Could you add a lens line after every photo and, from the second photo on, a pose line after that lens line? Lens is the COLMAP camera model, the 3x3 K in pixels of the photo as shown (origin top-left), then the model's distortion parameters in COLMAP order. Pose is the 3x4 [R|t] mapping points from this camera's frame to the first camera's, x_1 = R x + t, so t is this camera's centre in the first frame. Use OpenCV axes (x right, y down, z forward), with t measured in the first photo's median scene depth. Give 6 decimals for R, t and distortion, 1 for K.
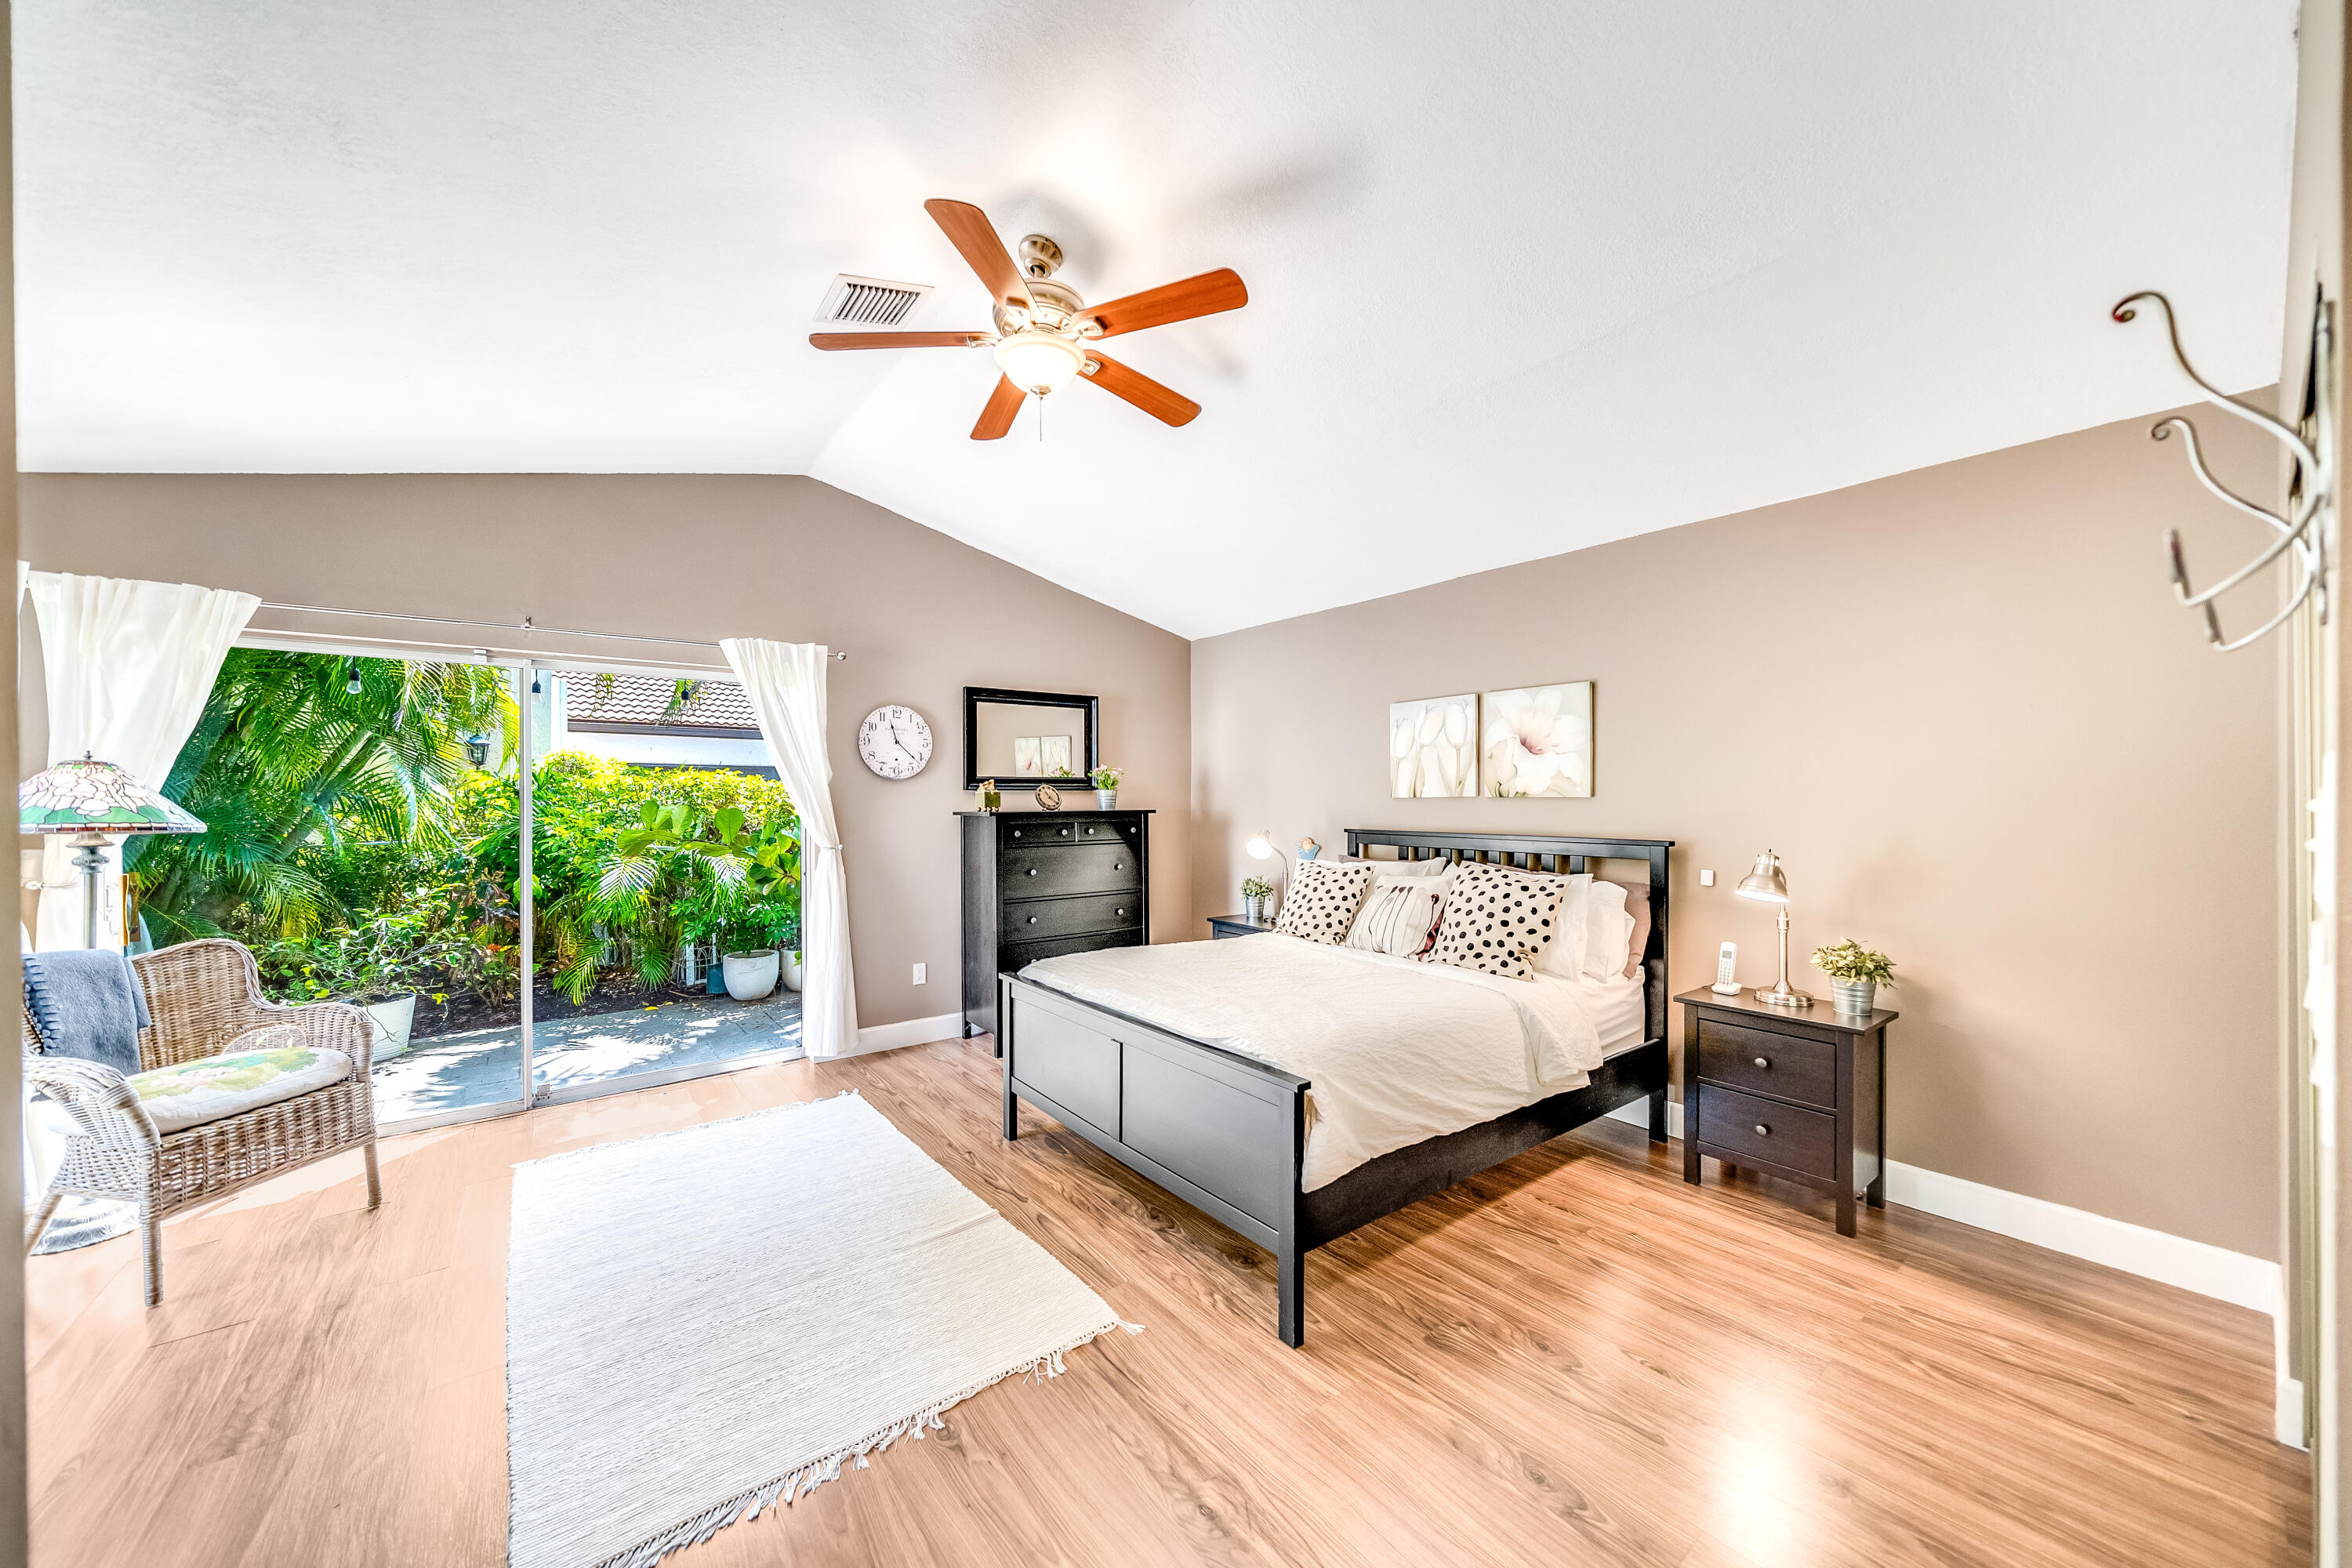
lens RADIAL K [[811.2, 0, 1173.4], [0, 811.2, 791.7], [0, 0, 1]] dist [0.000063, -0.000162]
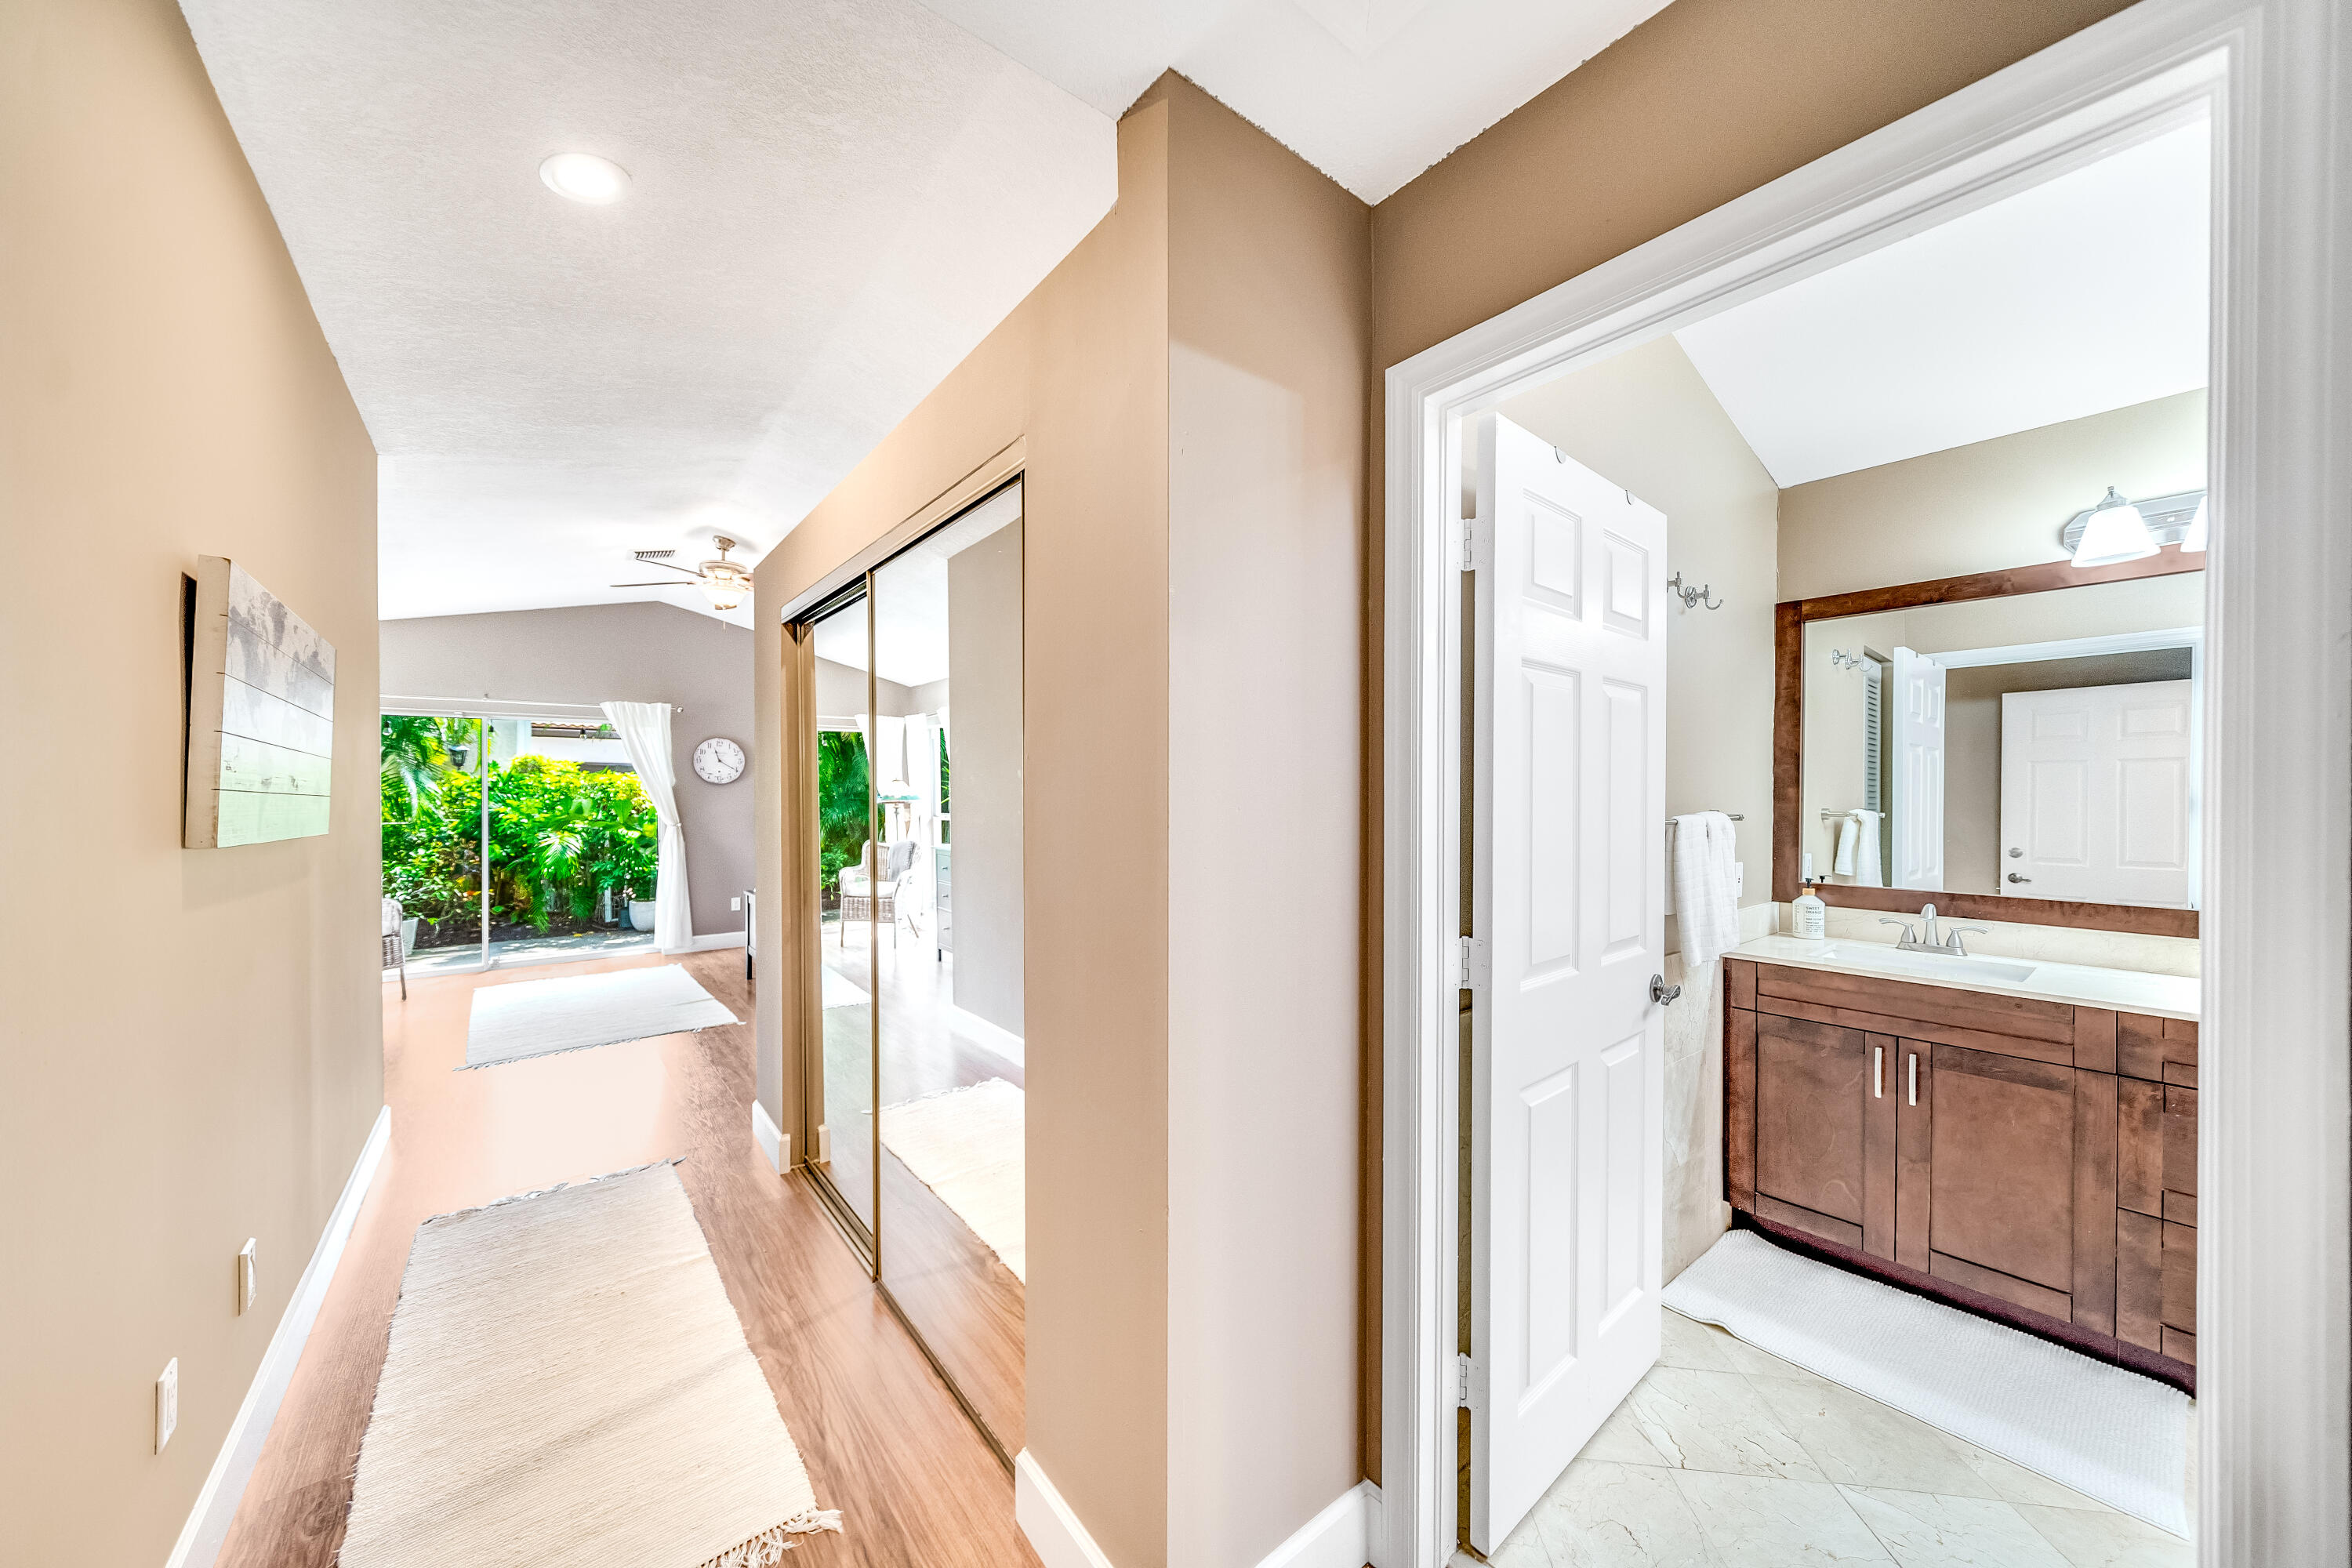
lens RADIAL K [[811.2, 0, 1185.6], [0, 811.2, 785.5], [0, 0, 1]] dist [0.000063, -0.000162]
pose [[0.999818, 0.005669, 0.018216, 0.450690], [-0.005862, 0.999927, 0.010561, -0.027796], [-0.018155, -0.010665, 0.999778, -0.512546]]
